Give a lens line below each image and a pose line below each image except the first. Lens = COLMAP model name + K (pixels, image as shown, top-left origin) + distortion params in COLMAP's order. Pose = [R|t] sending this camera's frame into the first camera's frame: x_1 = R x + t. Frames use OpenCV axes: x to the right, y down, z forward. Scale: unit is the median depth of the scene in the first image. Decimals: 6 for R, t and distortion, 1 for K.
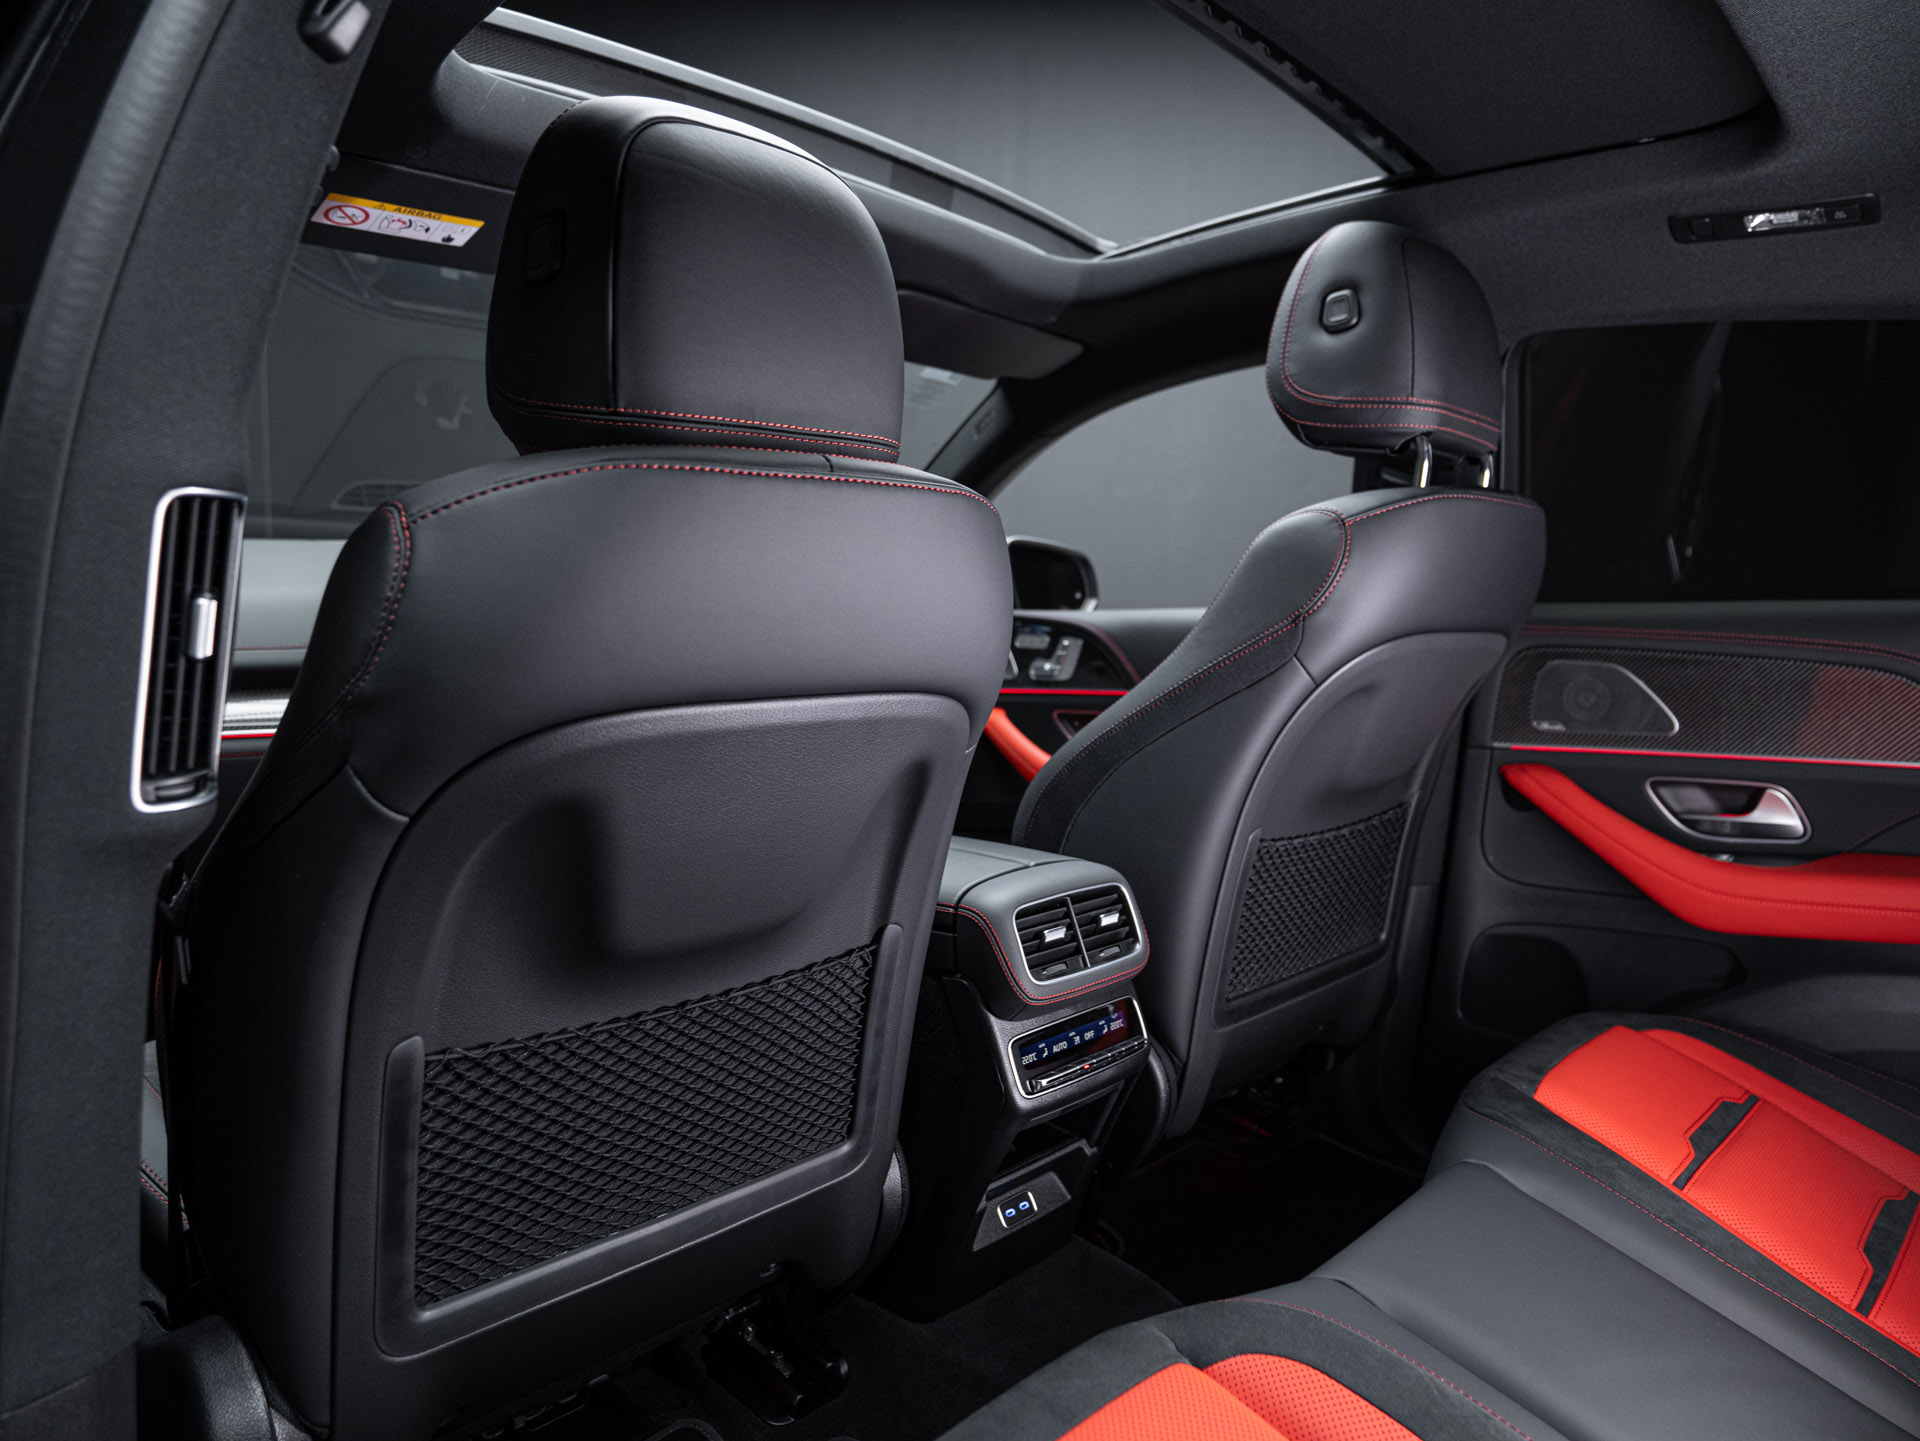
lens RADIAL K [[1236.5, 0, 963.1], [0, 1236.5, 739.5], [0, 0, 1]] dist [-0.028160, 0.019786]
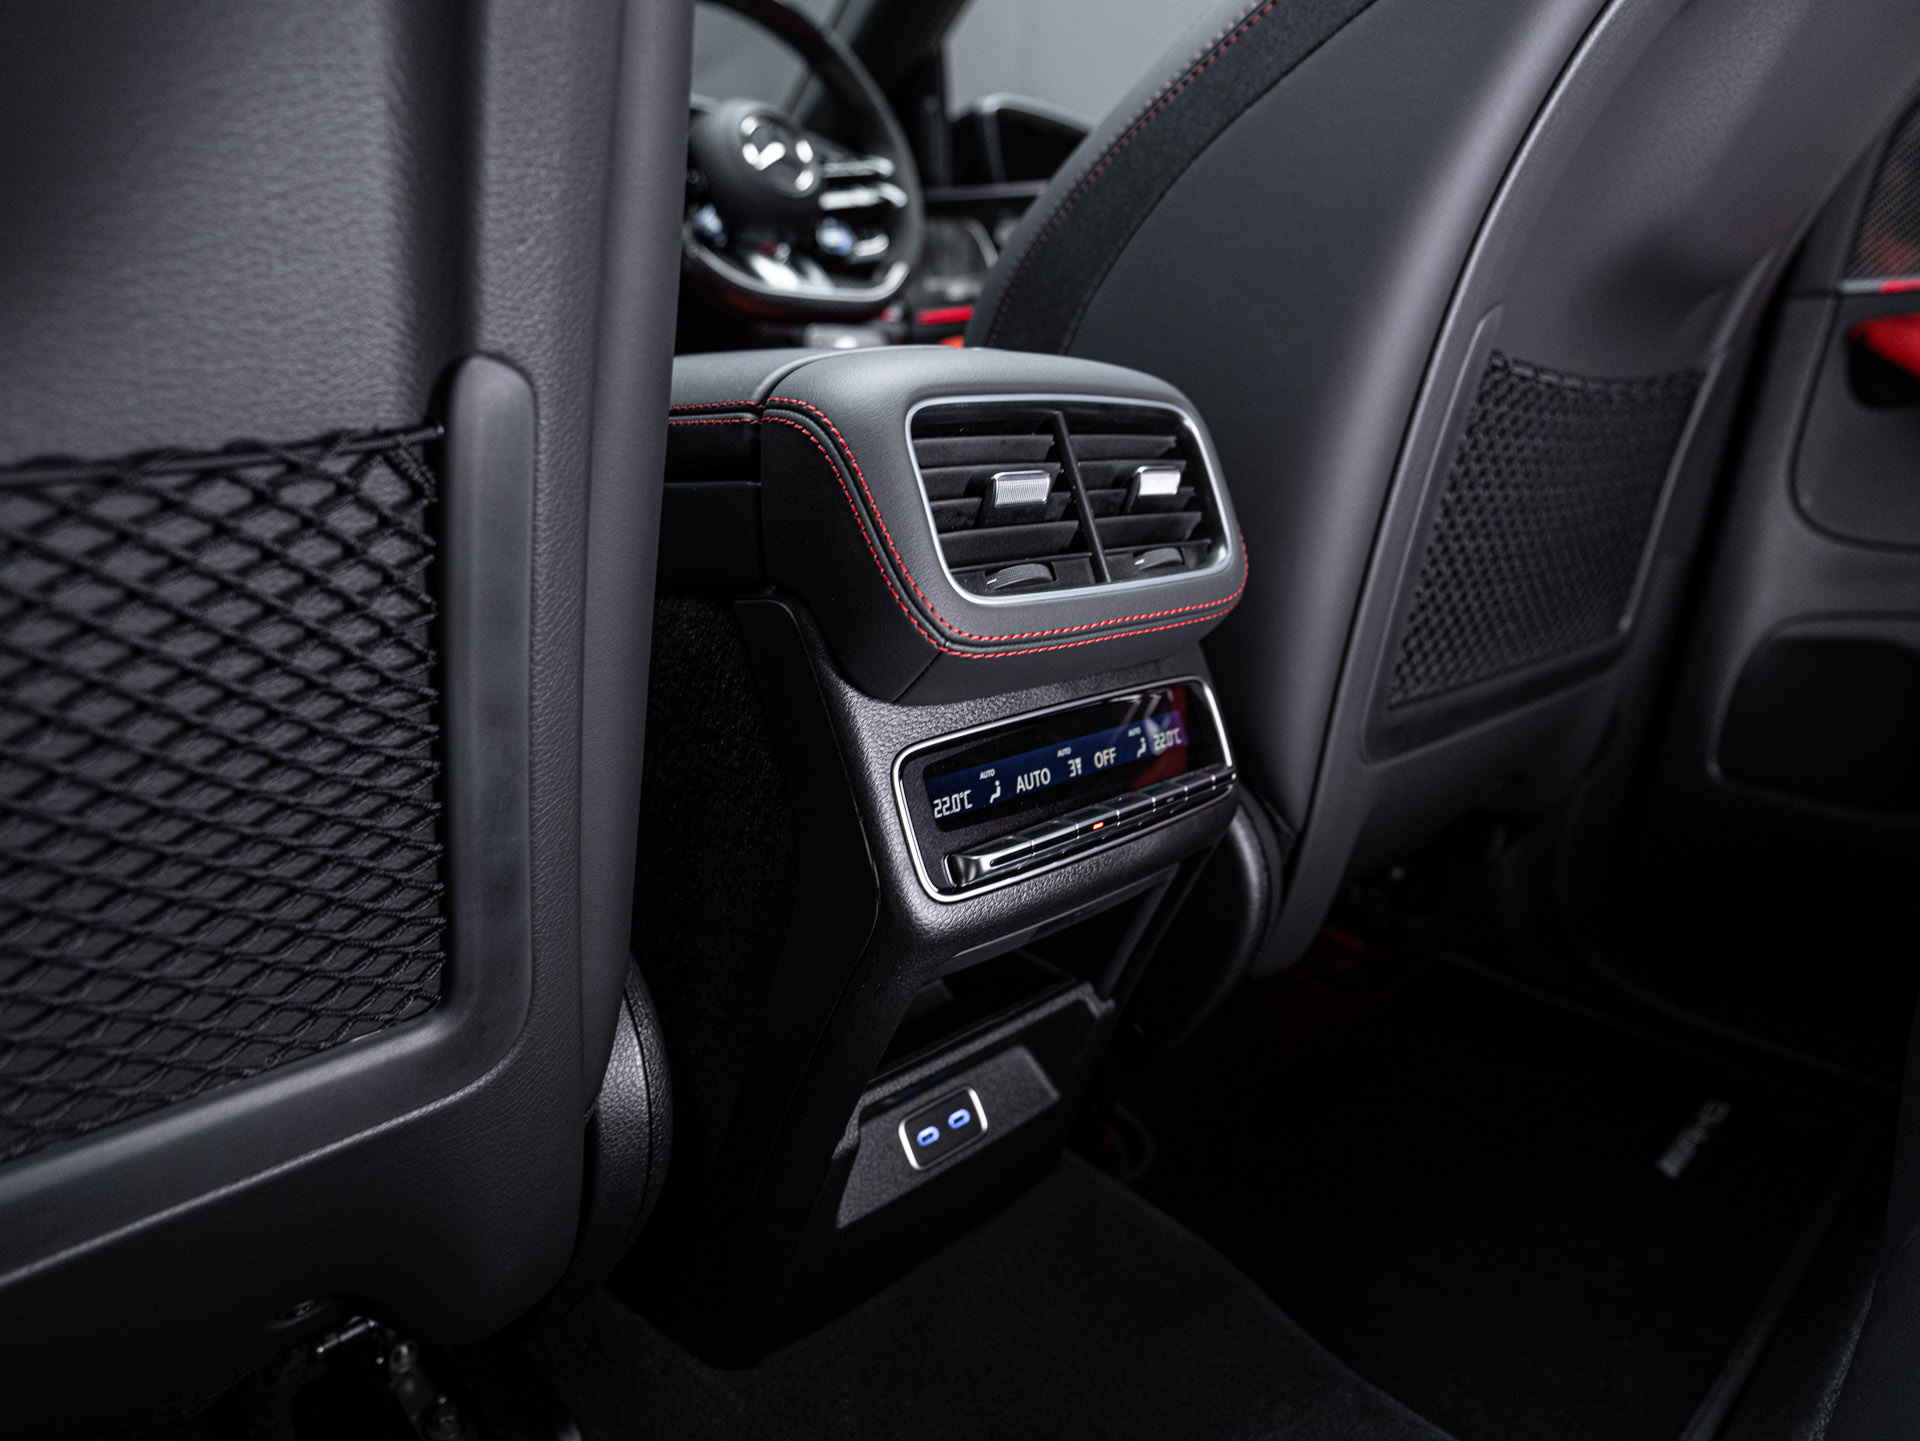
lens RADIAL K [[1236.5, 0, 959.7], [0, 1236.5, 708.5], [0, 0, 1]] dist [-0.028160, 0.019786]
pose [[0.999902, 0.007731, -0.011653, 0.057401], [-0.006088, 0.990835, 0.134939, 0.166382], [0.012590, -0.134854, 0.990785, 0.582213]]
